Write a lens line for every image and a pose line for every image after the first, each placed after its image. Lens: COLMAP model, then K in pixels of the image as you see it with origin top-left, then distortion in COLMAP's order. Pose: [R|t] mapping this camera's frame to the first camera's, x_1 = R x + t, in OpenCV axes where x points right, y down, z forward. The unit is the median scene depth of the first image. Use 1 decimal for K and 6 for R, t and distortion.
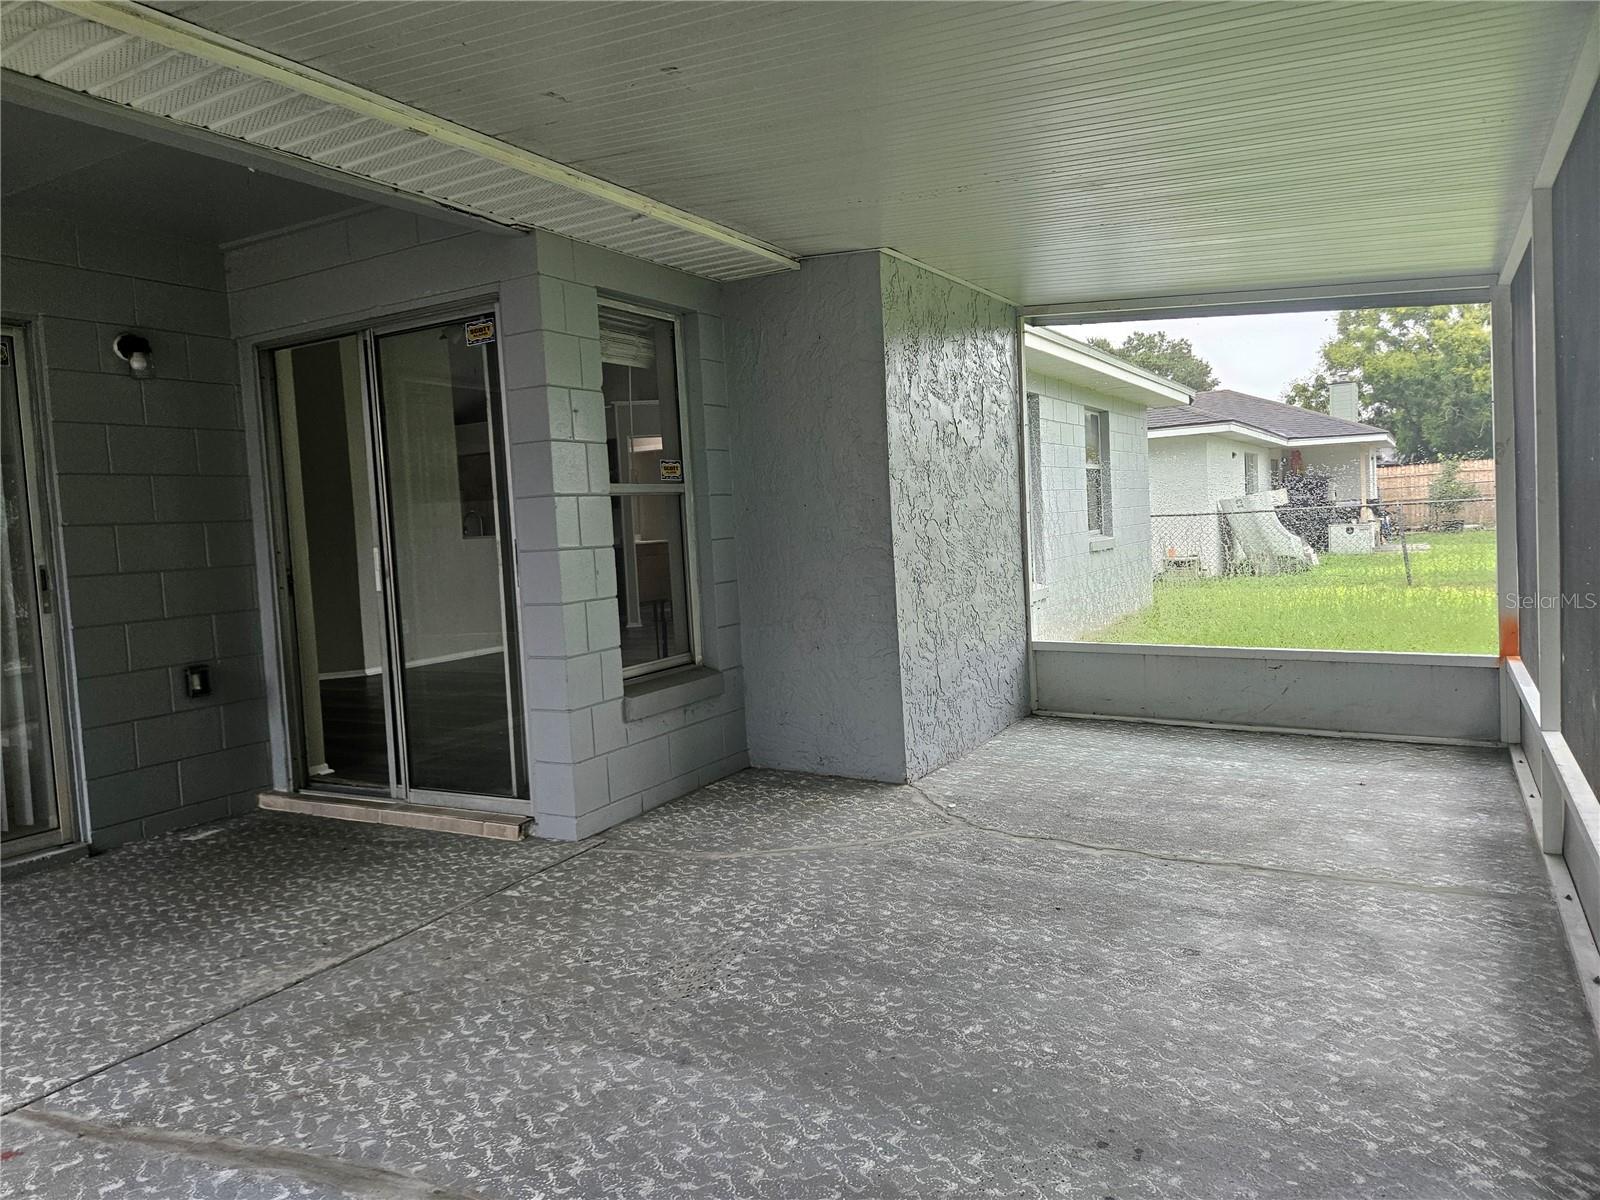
lens RADIAL K [[1065.3, 0, 789.2], [0, 1065.3, 585.3], [0, 0, 1]] dist [0.070592, -0.062062]
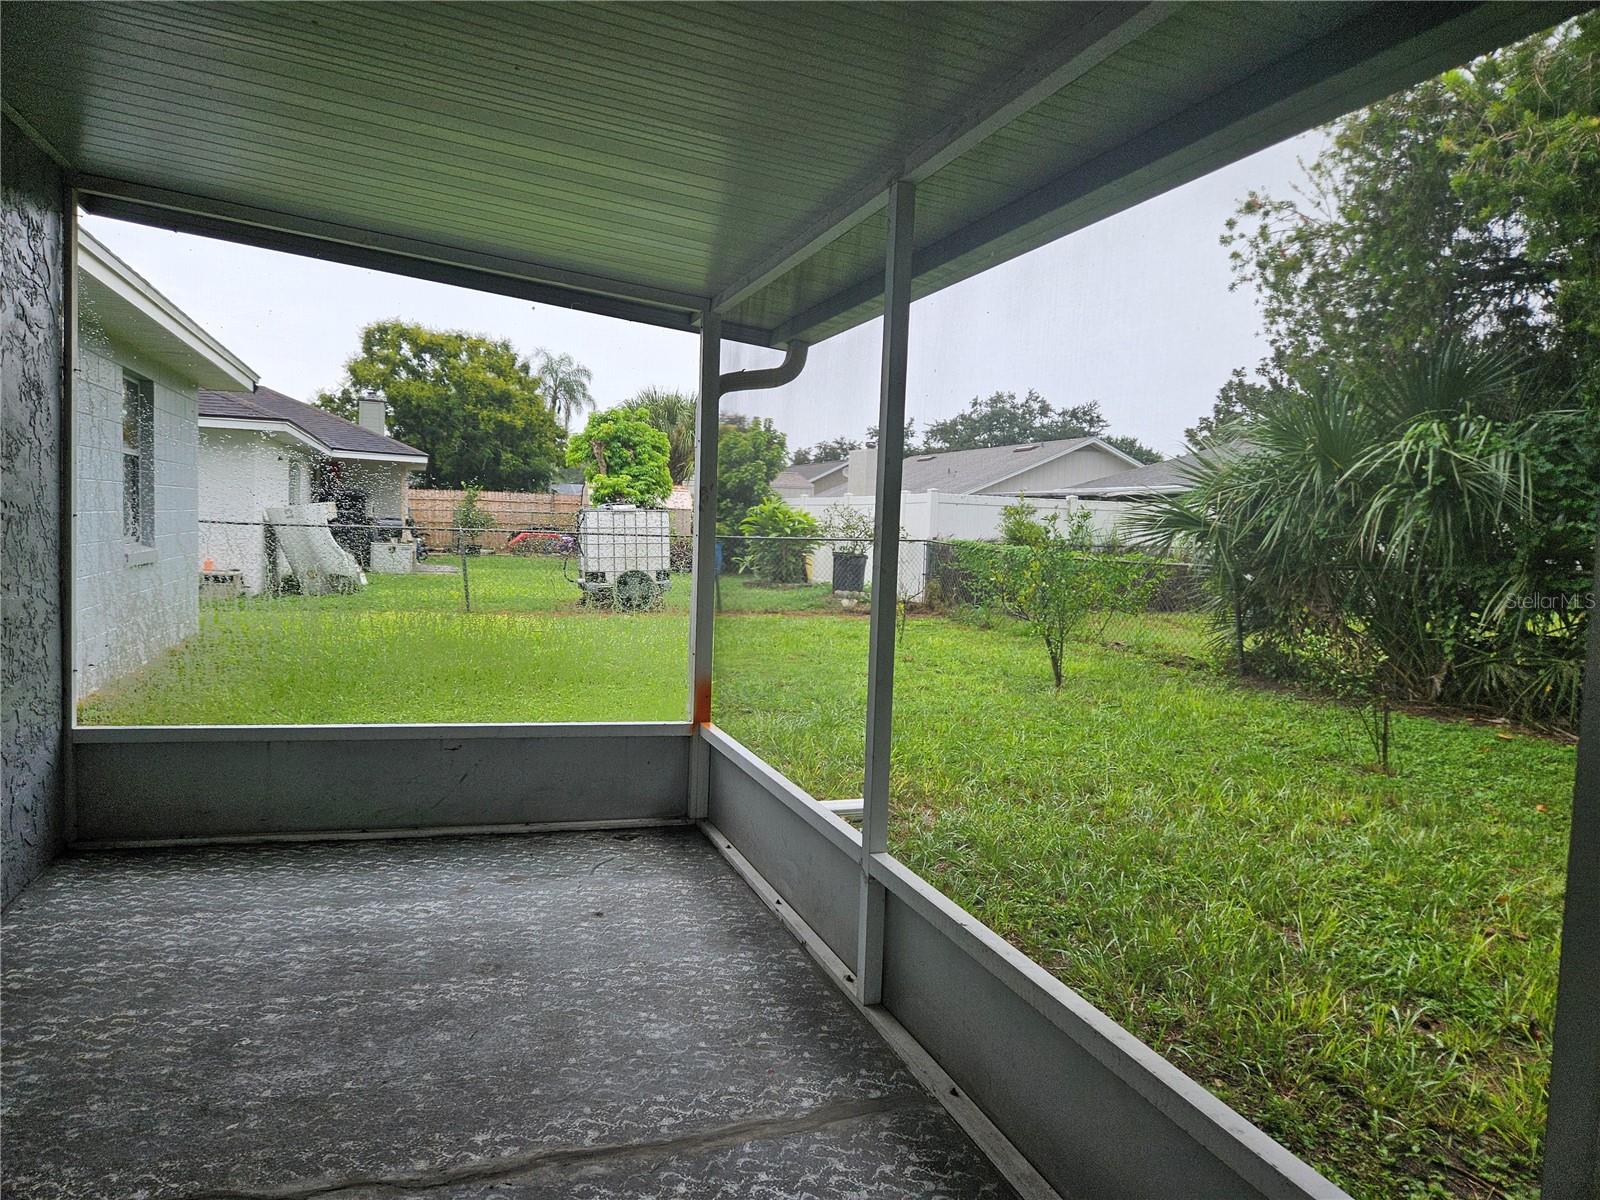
lens RADIAL K [[1065.3, 0, 776.6], [0, 1065.3, 585.9], [0, 0, 1]] dist [0.070592, -0.062062]
pose [[0.654459, 0.032332, 0.755406, 0.007343], [-0.027135, 0.999446, -0.019268, -0.009049], [-0.755610, -0.007888, 0.654974, 0.099913]]
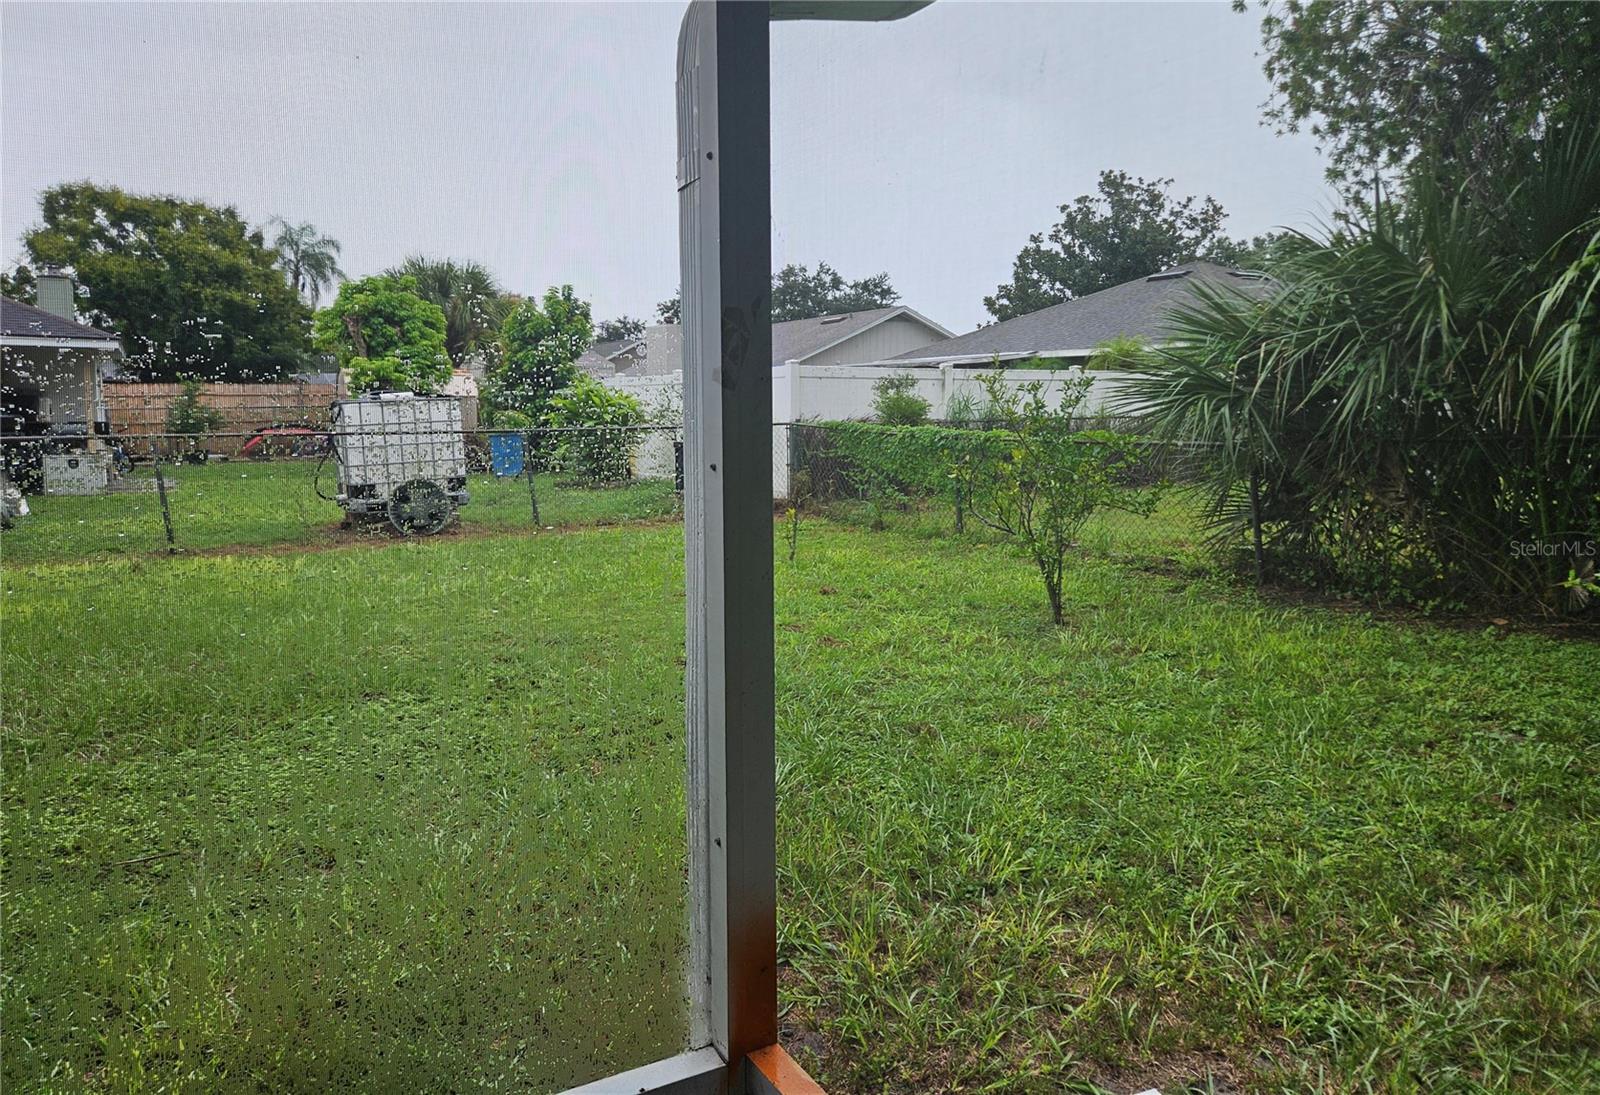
lens RADIAL K [[1064.4, 0, 791.3], [0, 1064.4, 497.8], [0, 0, 1]] dist [0.038242, -0.028104]
pose [[0.479764, -0.023263, 0.877089, 0.115440], [0.029332, 0.999515, 0.010466, -0.023188], [-0.876907, 0.020706, 0.480214, 0.231599]]
